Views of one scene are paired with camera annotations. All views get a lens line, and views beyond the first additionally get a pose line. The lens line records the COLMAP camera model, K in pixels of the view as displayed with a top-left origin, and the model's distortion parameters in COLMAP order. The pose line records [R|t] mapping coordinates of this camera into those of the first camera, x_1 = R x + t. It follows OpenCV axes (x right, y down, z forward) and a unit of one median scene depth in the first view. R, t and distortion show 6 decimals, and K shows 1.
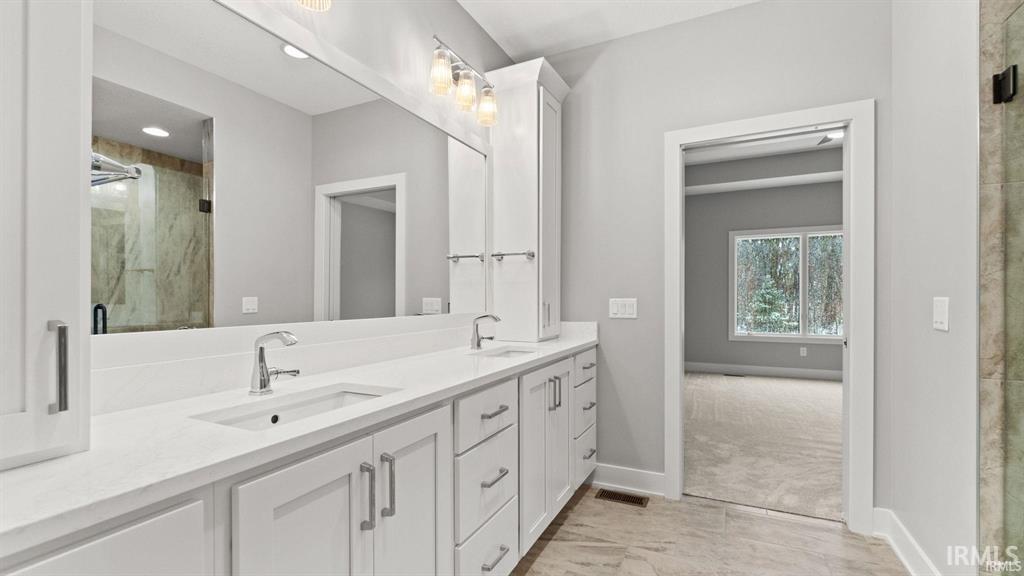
lens RADIAL K [[443.4, 0, 512.0], [0, 443.4, 288.0], [0, 0, 1]] dist [-0.001851, -0.000301]
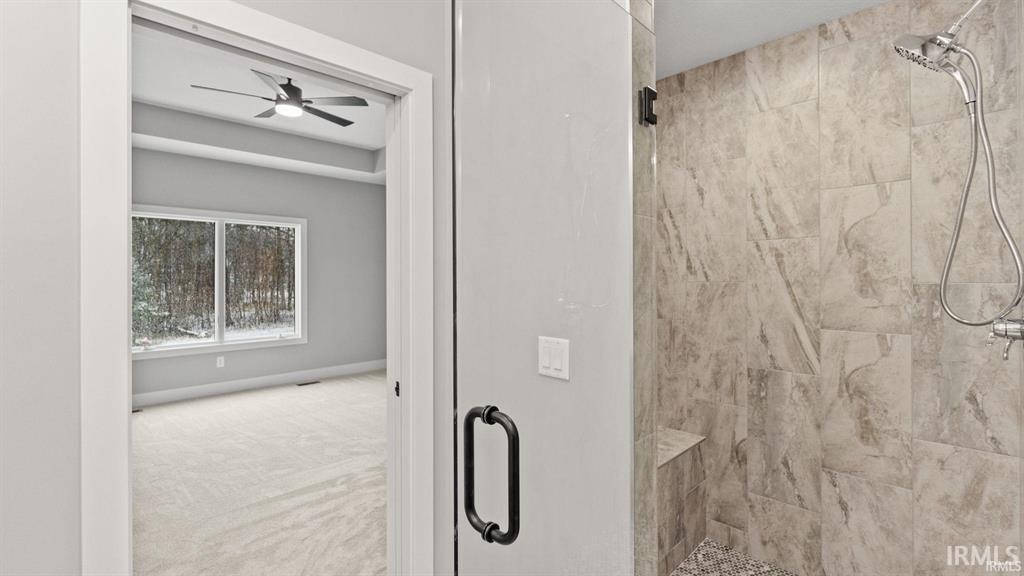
lens RADIAL K [[456.7, 0, 507.1], [0, 456.7, 275.8], [0, 0, 1]] dist [-0.000833, -0.000074]
pose [[0.336175, -0.002350, 0.941797, 0.063571], [-0.008126, 0.999952, 0.005396, -0.048959], [-0.941764, -0.009467, 0.336140, 0.388924]]
